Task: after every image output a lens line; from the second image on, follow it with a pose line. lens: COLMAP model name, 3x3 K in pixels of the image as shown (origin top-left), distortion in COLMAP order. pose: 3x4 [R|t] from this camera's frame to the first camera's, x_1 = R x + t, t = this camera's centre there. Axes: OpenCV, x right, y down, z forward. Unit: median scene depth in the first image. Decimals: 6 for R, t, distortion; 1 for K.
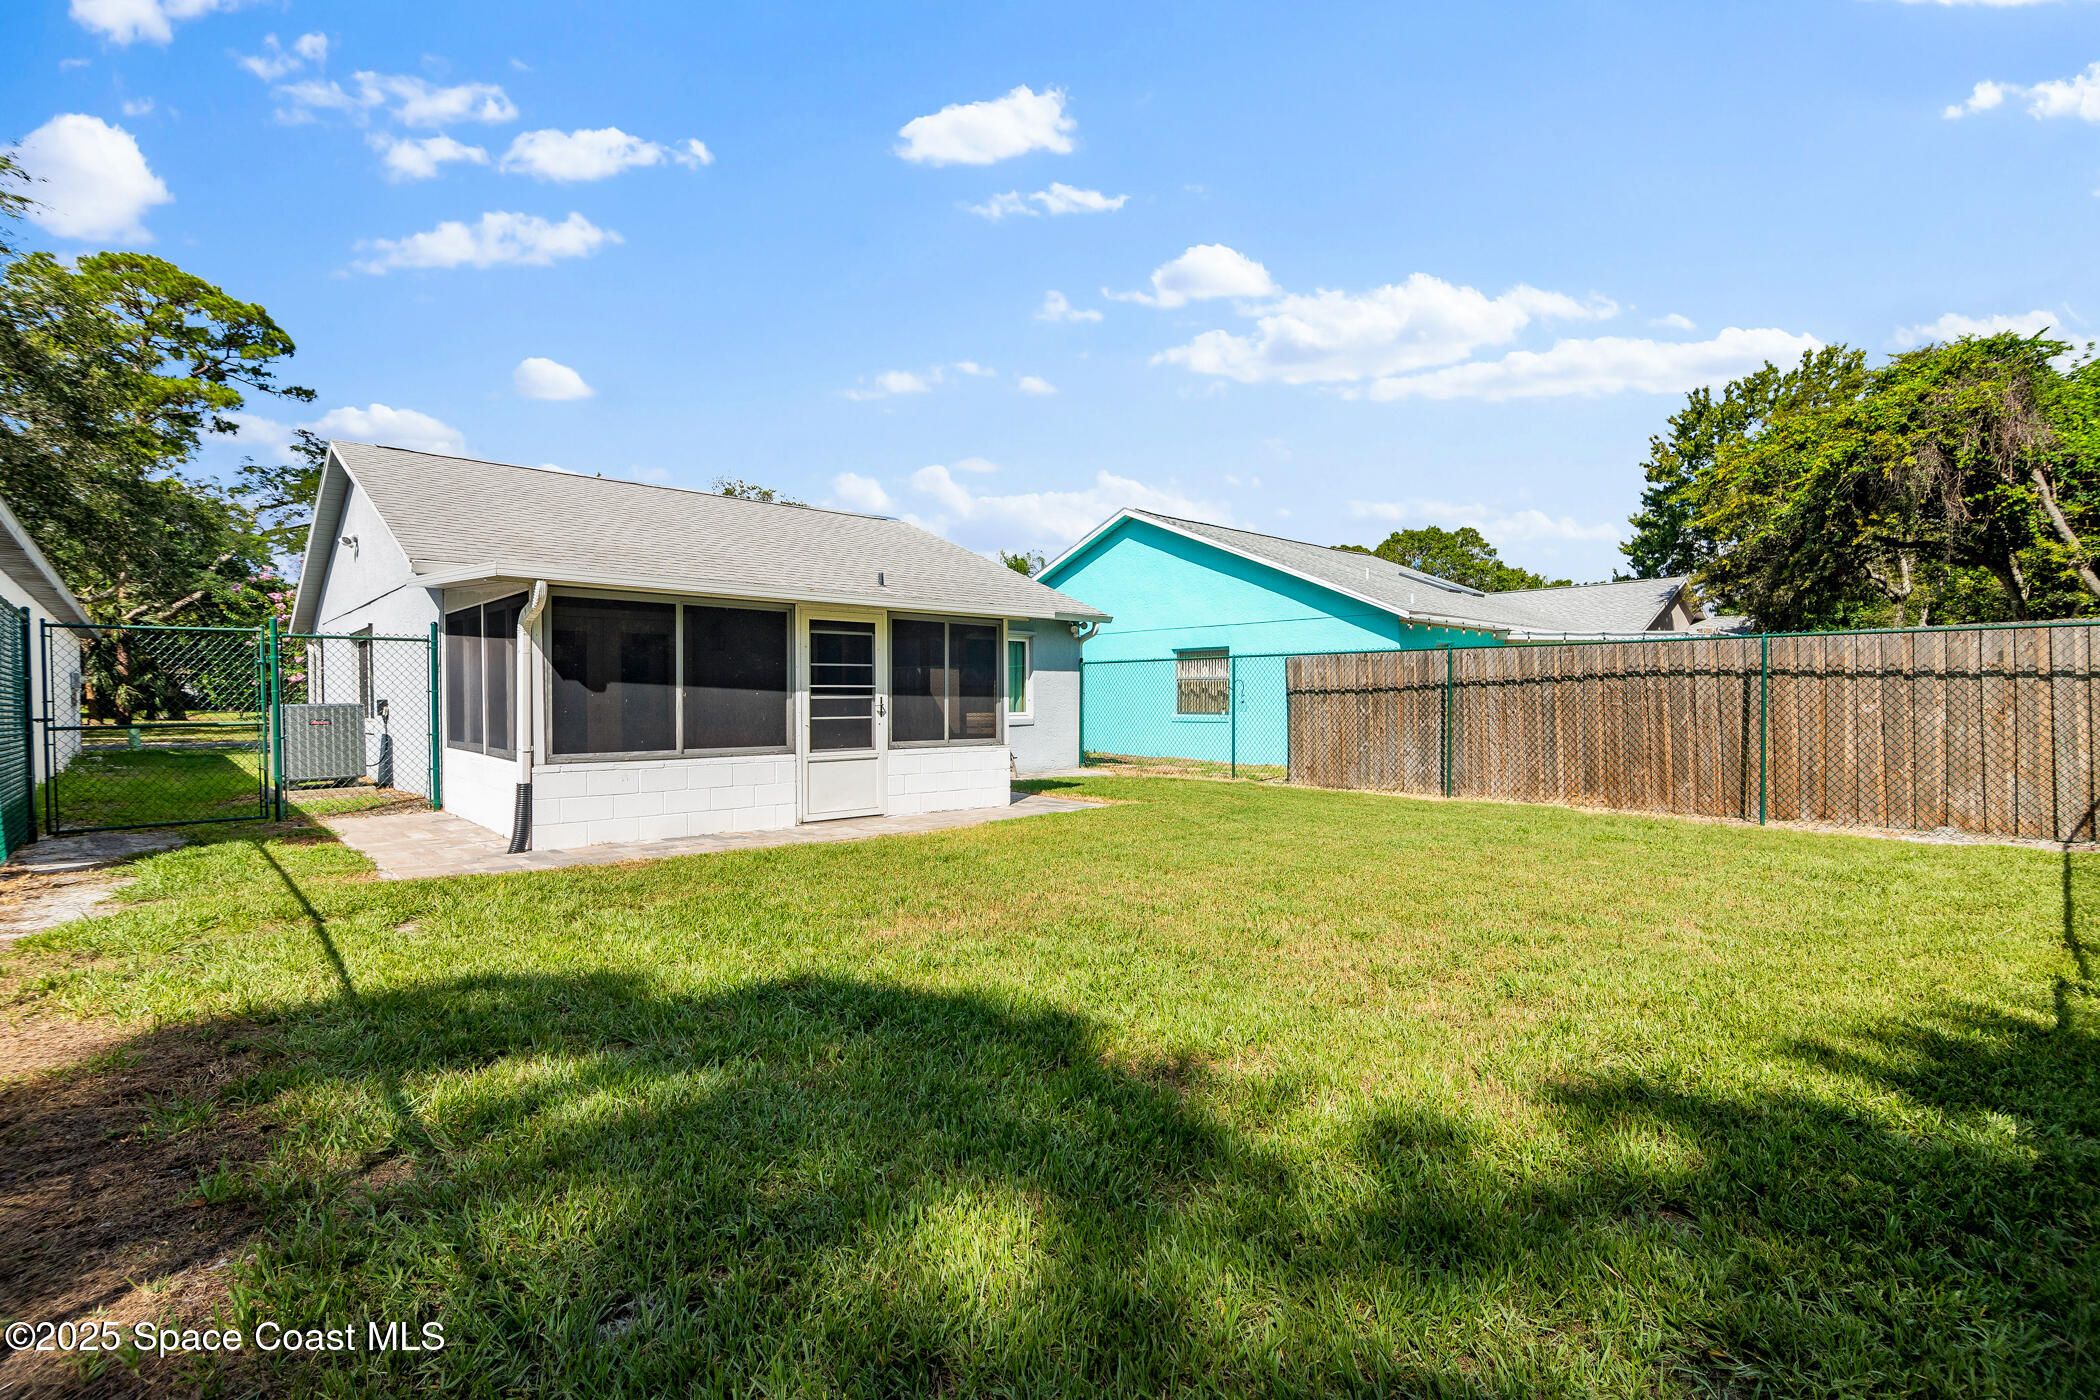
lens RADIAL K [[968.5, 0, 1056.0], [0, 968.5, 702.0], [0, 0, 1]] dist [-0.020415, -0.000297]
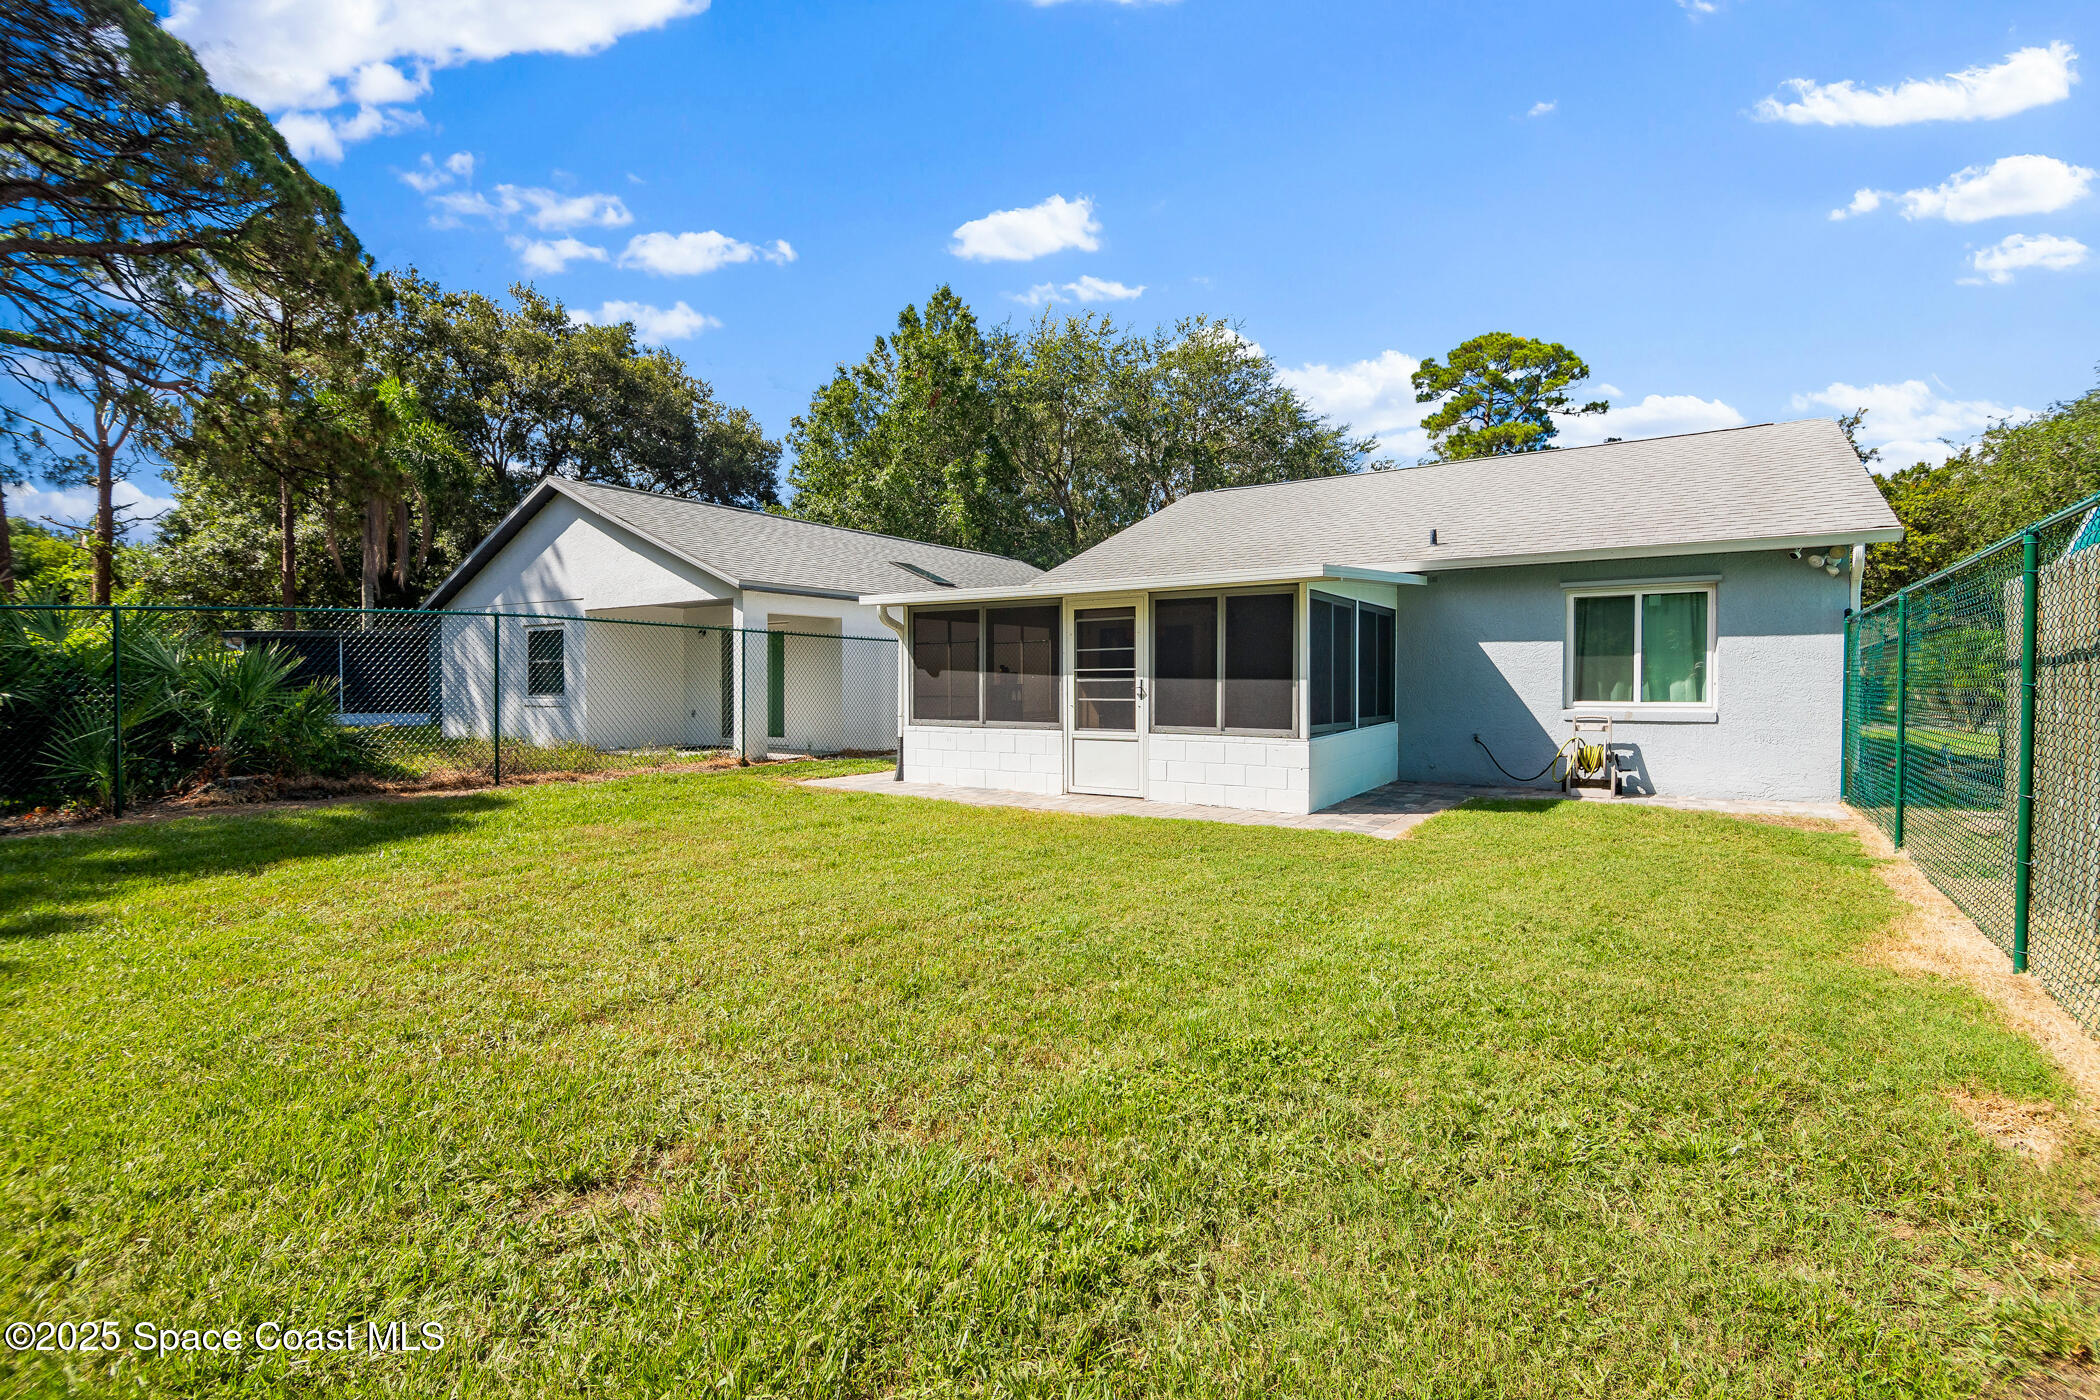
lens RADIAL K [[968.5, 0, 1056.0], [0, 968.5, 702.0], [0, 0, 1]] dist [-0.020415, -0.000297]
pose [[0.218931, 0.018211, -0.975570, 0.758928], [-0.004467, 0.999834, 0.017661, 0.000349], [0.975730, 0.000491, 0.218976, 0.683189]]
